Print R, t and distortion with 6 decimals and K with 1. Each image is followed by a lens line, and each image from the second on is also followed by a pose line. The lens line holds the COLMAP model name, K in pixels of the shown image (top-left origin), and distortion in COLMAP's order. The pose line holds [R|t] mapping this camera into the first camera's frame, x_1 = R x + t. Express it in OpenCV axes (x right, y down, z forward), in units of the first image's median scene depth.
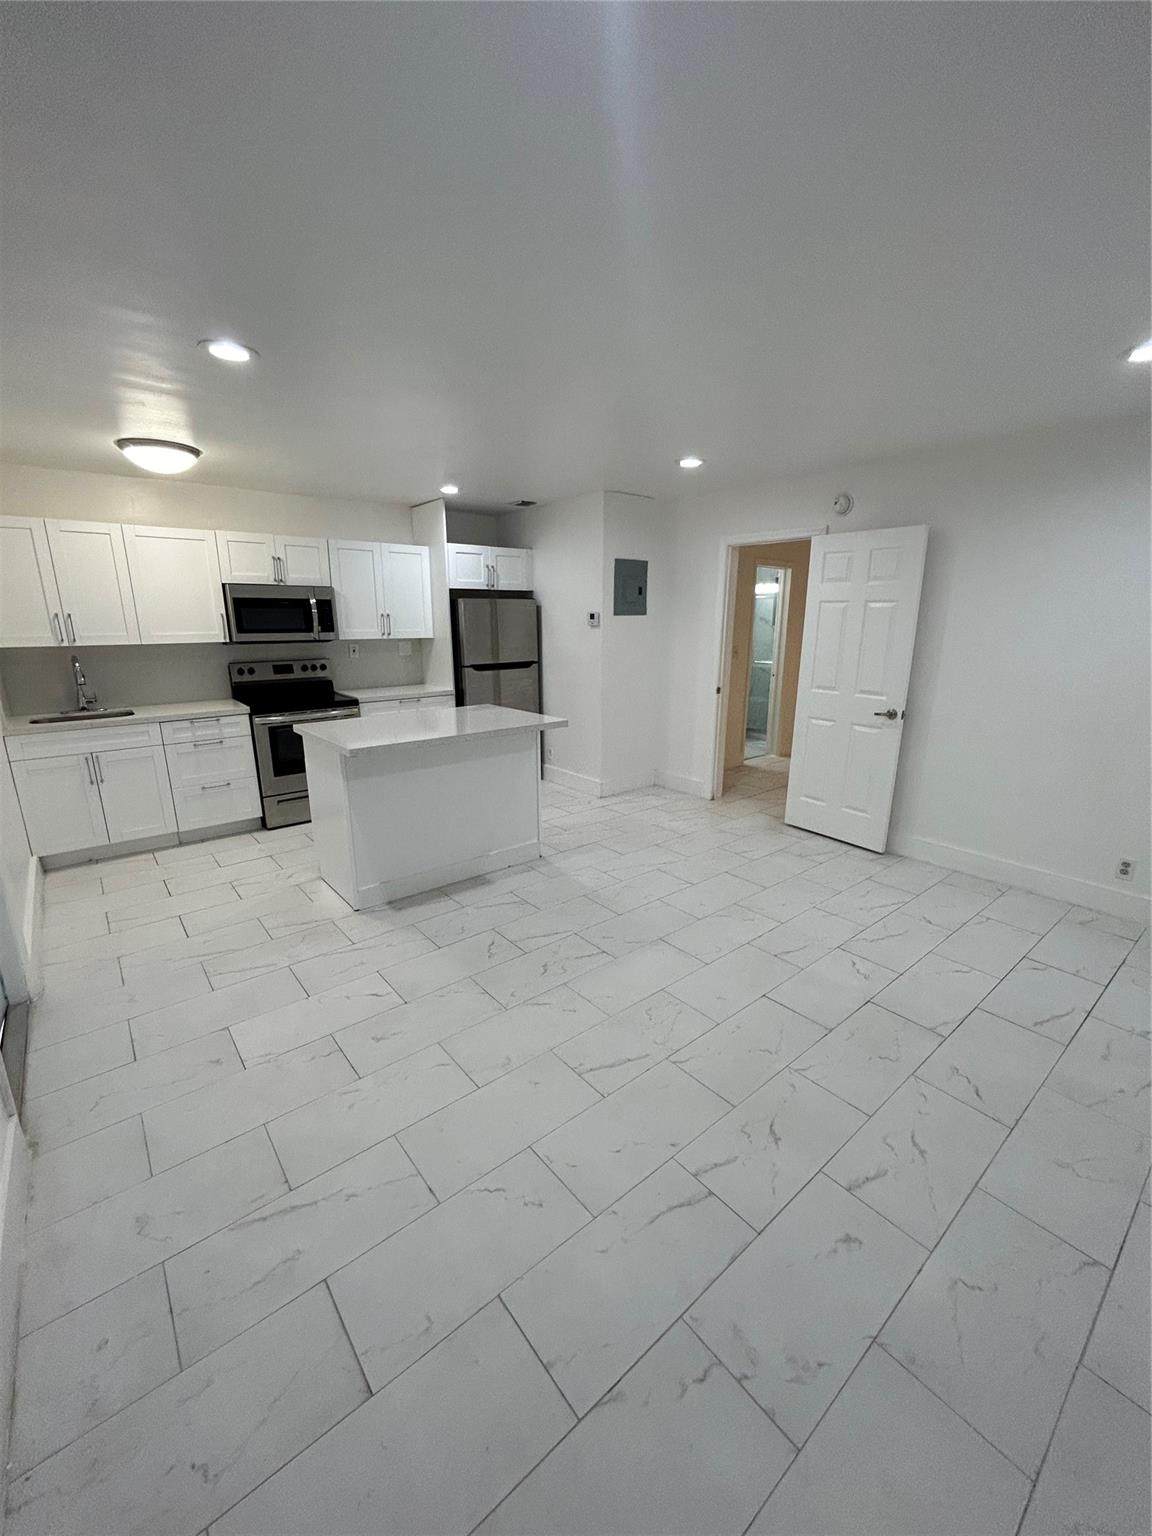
lens RADIAL K [[622.2, 0, 577.6], [0, 622.2, 769.1], [0, 0, 1]] dist [0.000945, 0.000117]
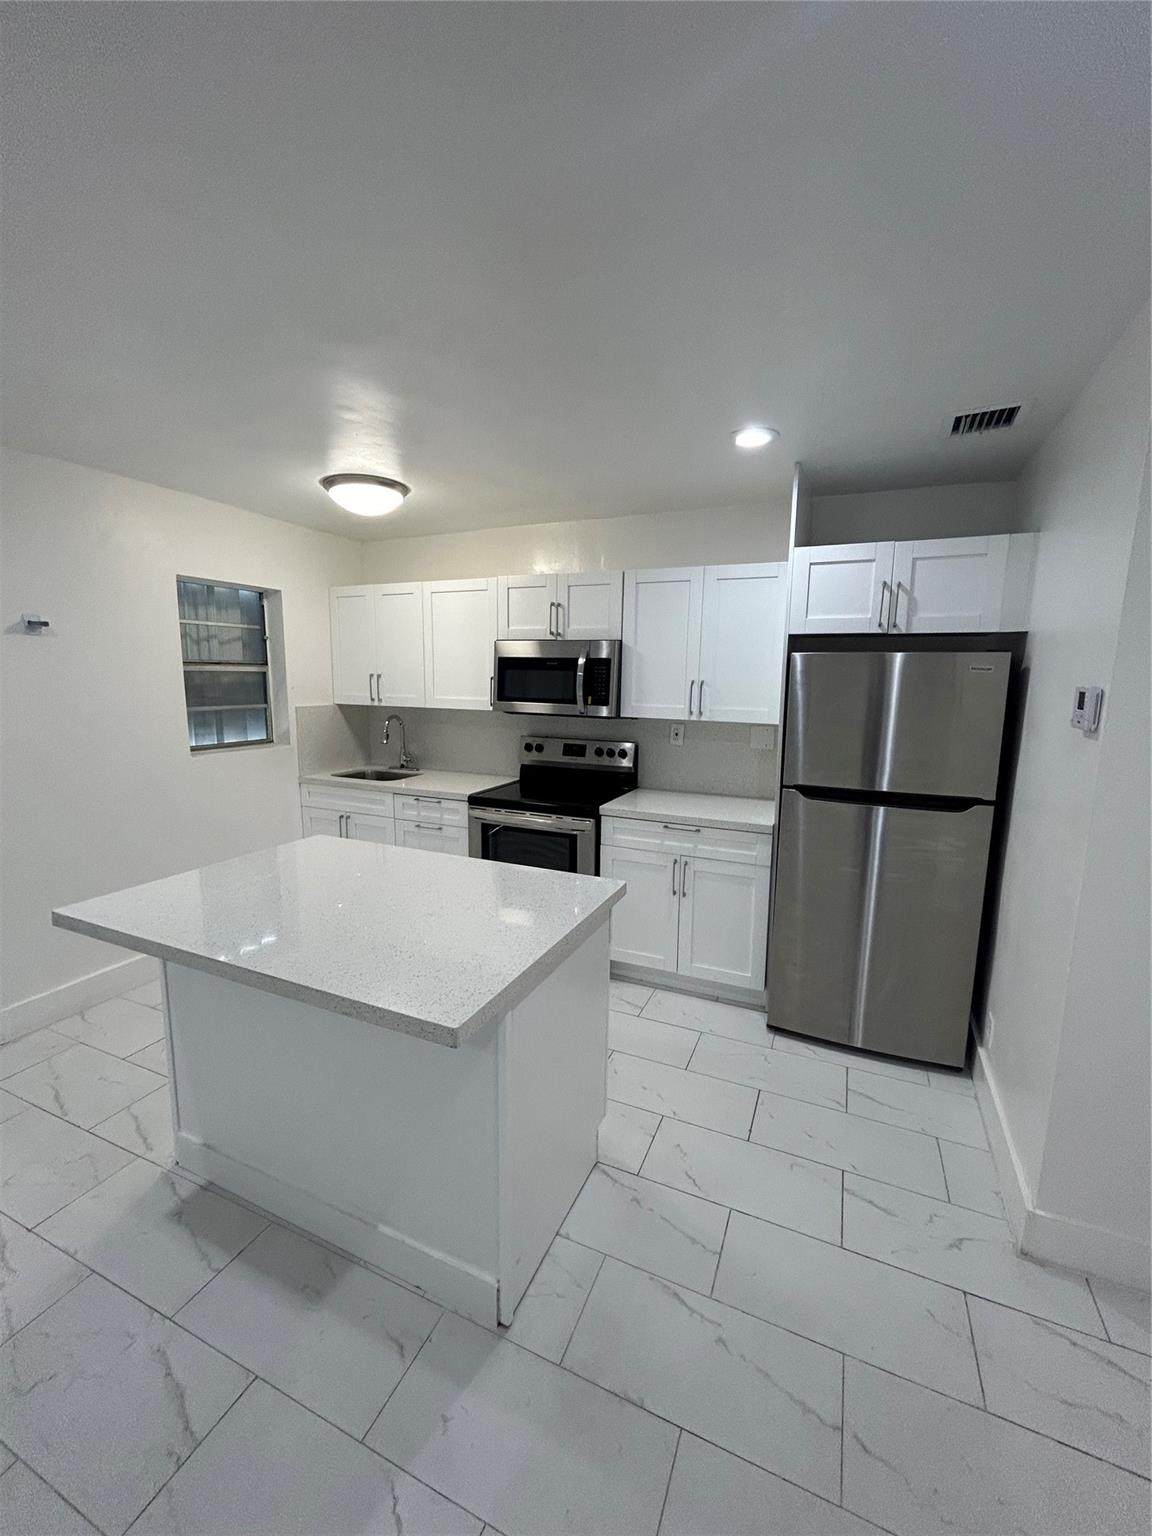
lens RADIAL K [[622.2, 0, 577.3], [0, 622.2, 772.9], [0, 0, 1]] dist [0.000945, 0.000117]
pose [[0.448984, 0.149767, -0.880899, 0.207119], [-0.228675, 0.972281, 0.048750, -0.181627], [0.863783, 0.179551, 0.470787, 0.694564]]
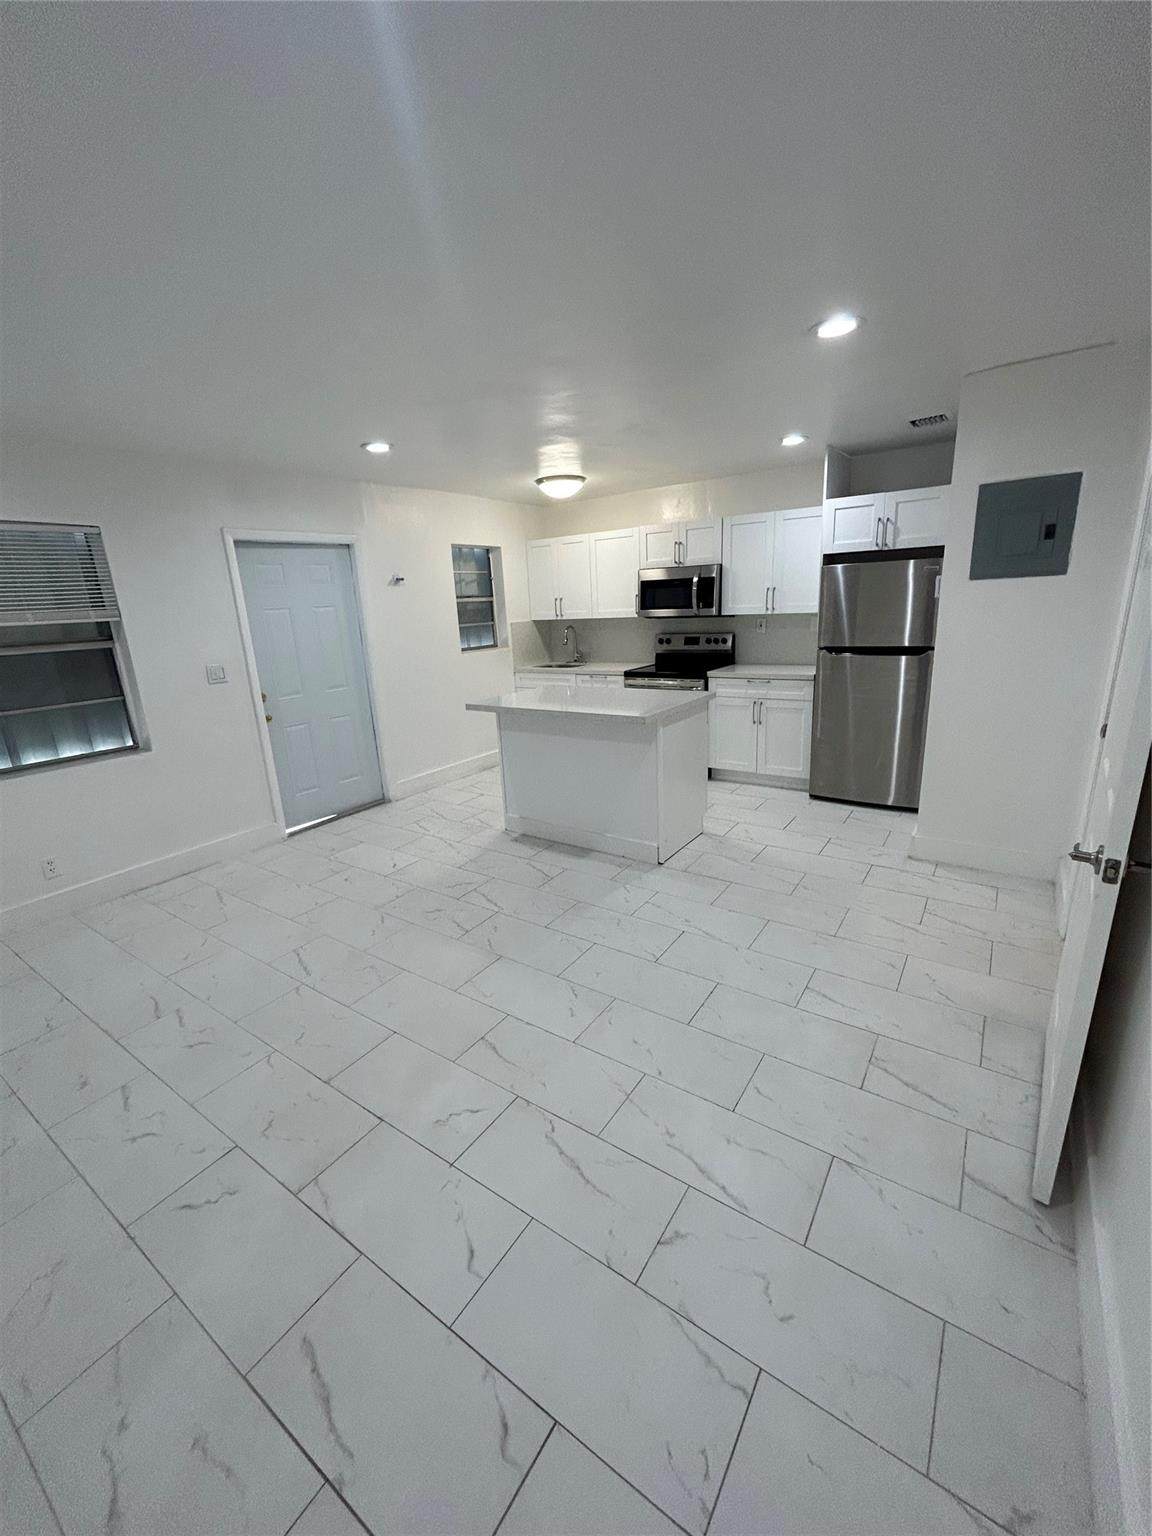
lens RADIAL K [[622.2, 0, 578.1], [0, 622.2, 770.8], [0, 0, 1]] dist [0.000945, 0.000117]
pose [[0.274680, 0.244414, -0.929953, 0.617529], [-0.185494, 0.962456, 0.198167, -0.126192], [0.943474, 0.118068, 0.309705, 0.511441]]
